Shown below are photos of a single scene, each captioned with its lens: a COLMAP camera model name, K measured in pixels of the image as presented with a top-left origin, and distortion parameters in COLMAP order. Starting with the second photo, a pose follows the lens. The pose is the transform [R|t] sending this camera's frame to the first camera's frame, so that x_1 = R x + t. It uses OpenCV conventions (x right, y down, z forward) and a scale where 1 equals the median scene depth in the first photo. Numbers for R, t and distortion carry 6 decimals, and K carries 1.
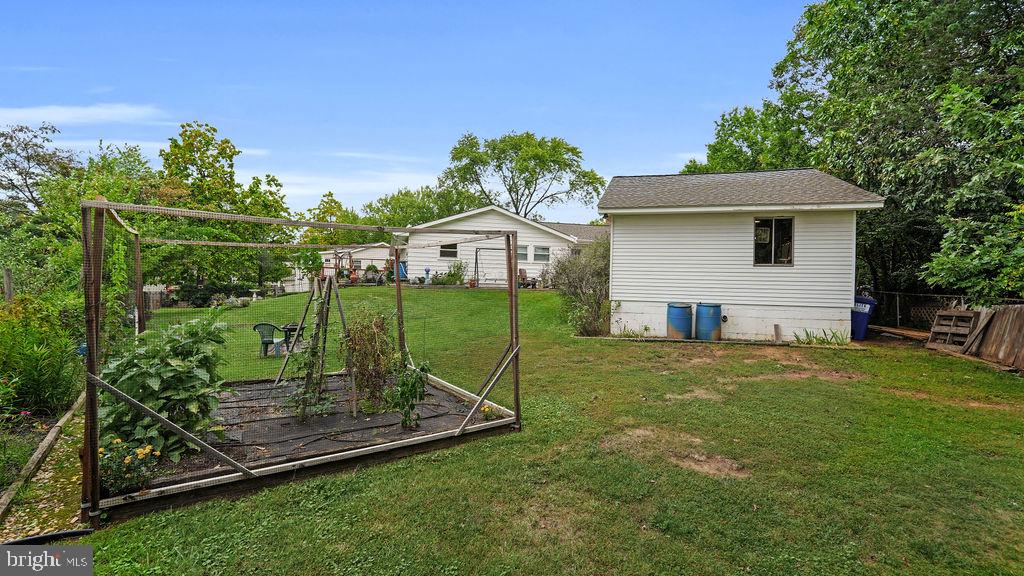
lens RADIAL K [[455.7, 0, 512.0], [0, 455.7, 288.0], [0, 0, 1]] dist [0.021054, 0.000084]
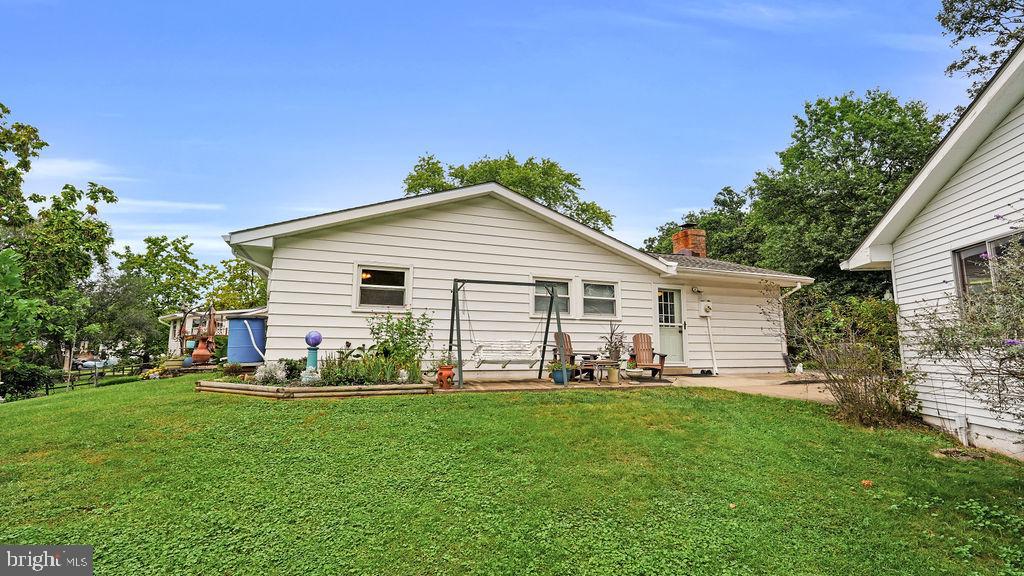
lens RADIAL K [[455.7, 0, 512.0], [0, 455.7, 288.0], [0, 0, 1]] dist [0.021054, 0.000084]
pose [[0.995719, -0.000699, 0.092426, -0.060952], [0.013730, 0.989996, -0.140429, -0.024153], [-0.091403, 0.141097, 0.985767, 0.570993]]
